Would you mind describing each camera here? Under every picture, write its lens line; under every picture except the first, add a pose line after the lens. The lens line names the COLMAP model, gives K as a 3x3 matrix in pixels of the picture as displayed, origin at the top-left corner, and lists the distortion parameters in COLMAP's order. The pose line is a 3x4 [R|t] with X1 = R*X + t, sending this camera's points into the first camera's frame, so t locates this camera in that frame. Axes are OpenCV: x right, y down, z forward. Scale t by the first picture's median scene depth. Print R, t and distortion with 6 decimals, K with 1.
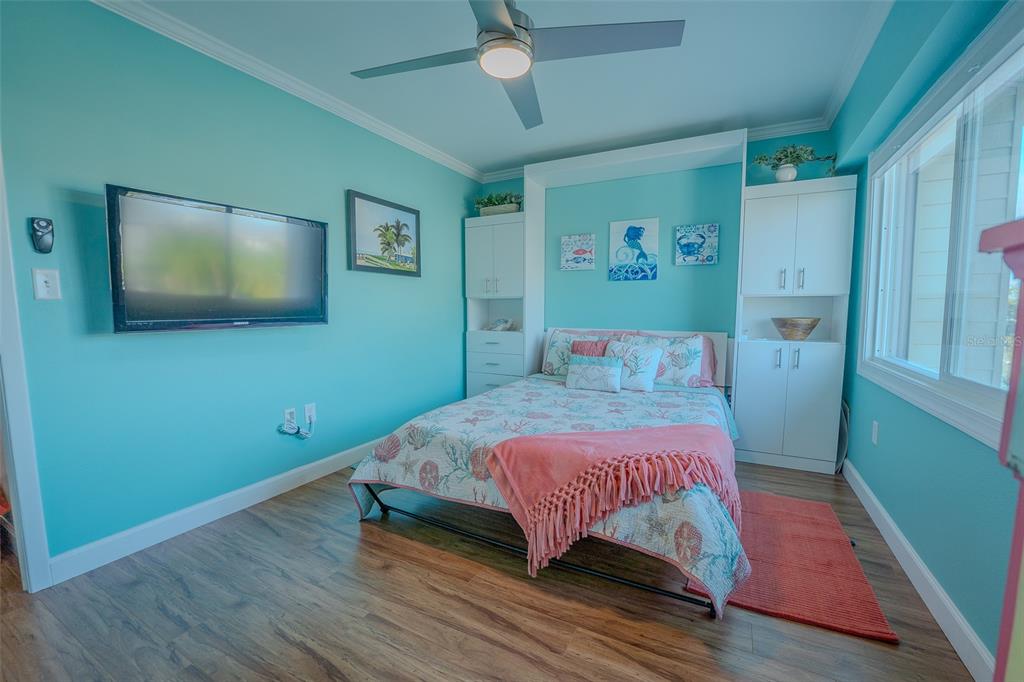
lens RADIAL K [[417.9, 0, 516.4], [0, 417.9, 342.9], [0, 0, 1]] dist [-0.023521, 0.000845]
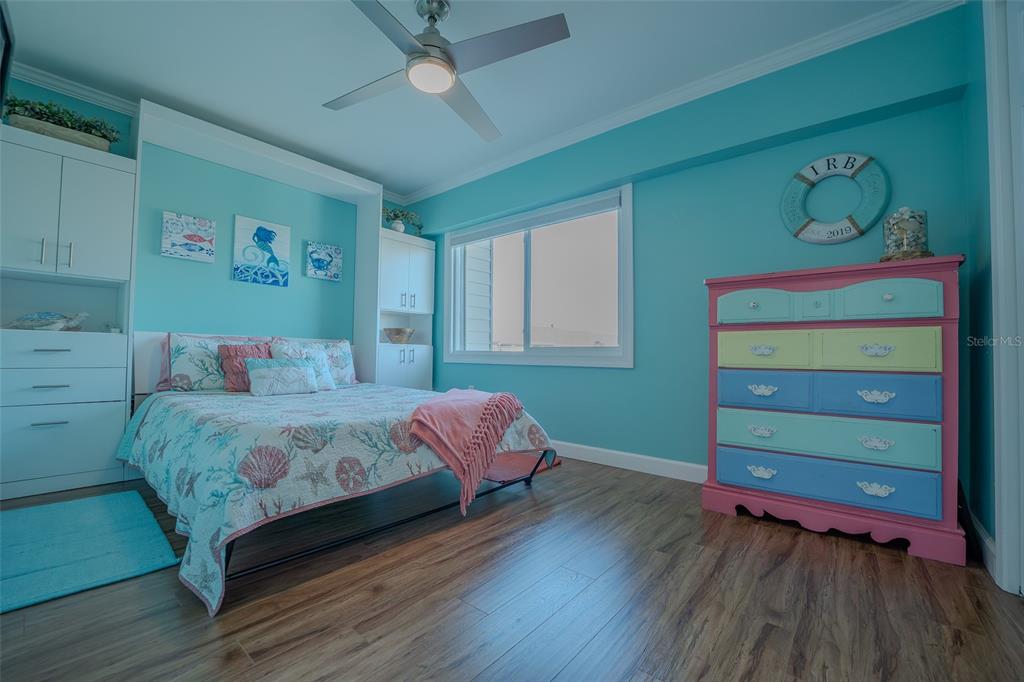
lens RADIAL K [[417.9, 0, 509.6], [0, 417.9, 341.7], [0, 0, 1]] dist [-0.023521, 0.000845]
pose [[0.212308, 0.036166, 0.976533, -0.653122], [0.073817, 0.995866, -0.052930, 0.089583], [-0.974411, 0.083322, 0.208761, 0.355361]]
